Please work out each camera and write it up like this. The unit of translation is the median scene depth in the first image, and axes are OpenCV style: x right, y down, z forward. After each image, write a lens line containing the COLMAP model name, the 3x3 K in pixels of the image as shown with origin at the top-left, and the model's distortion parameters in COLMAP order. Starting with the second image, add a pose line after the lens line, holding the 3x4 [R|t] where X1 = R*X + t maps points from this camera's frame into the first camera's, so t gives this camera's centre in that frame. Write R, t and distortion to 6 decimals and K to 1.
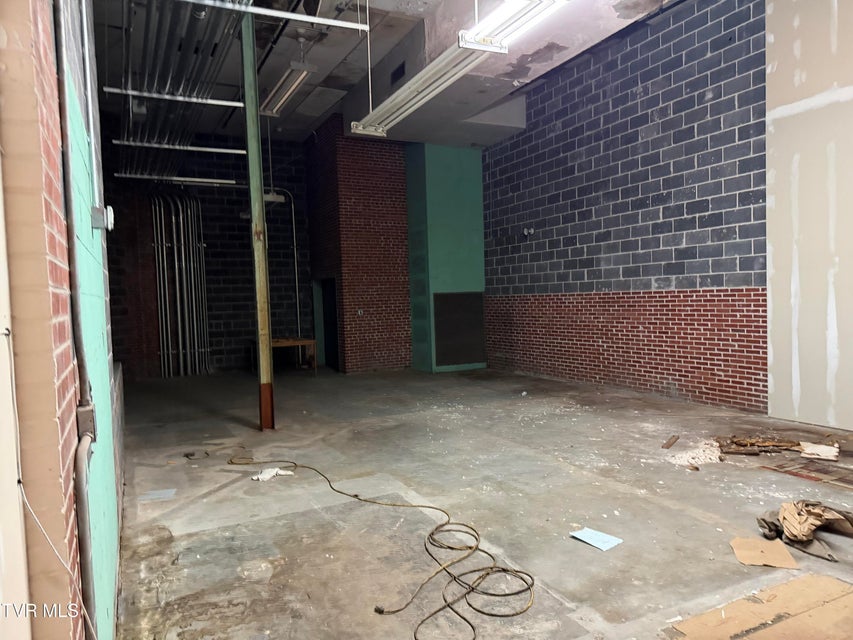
lens RADIAL K [[600.4, 0, 435.8], [0, 600.4, 320.4], [0, 0, 1]] dist [0.055004, -0.051010]
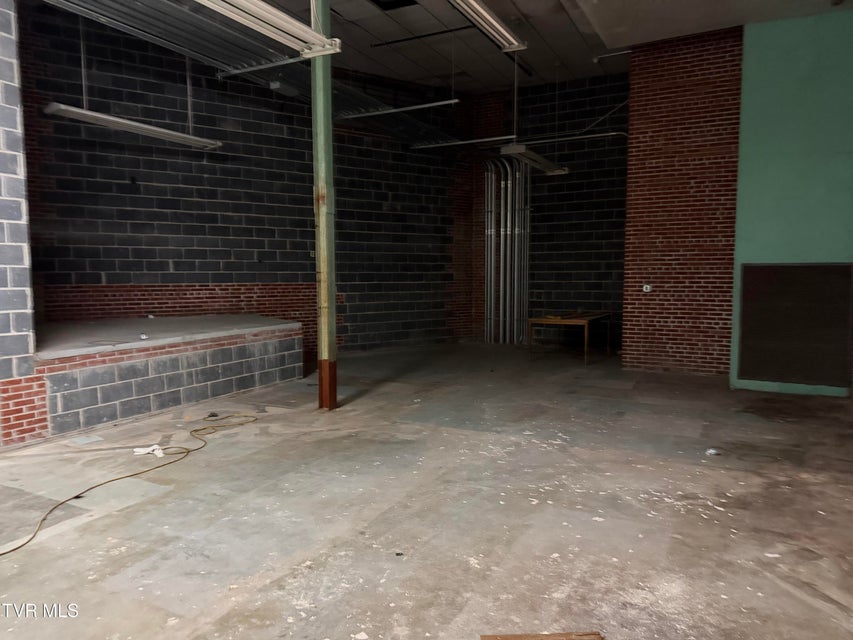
lens RADIAL K [[605.4, 0, 425.1], [0, 605.4, 323.0], [0, 0, 1]] dist [0.004142, -0.004742]
pose [[0.577948, 0.096605, -0.810335, 0.681067], [-0.046008, 0.995246, 0.085835, -0.047978], [0.814775, -0.012326, 0.579646, 0.727069]]
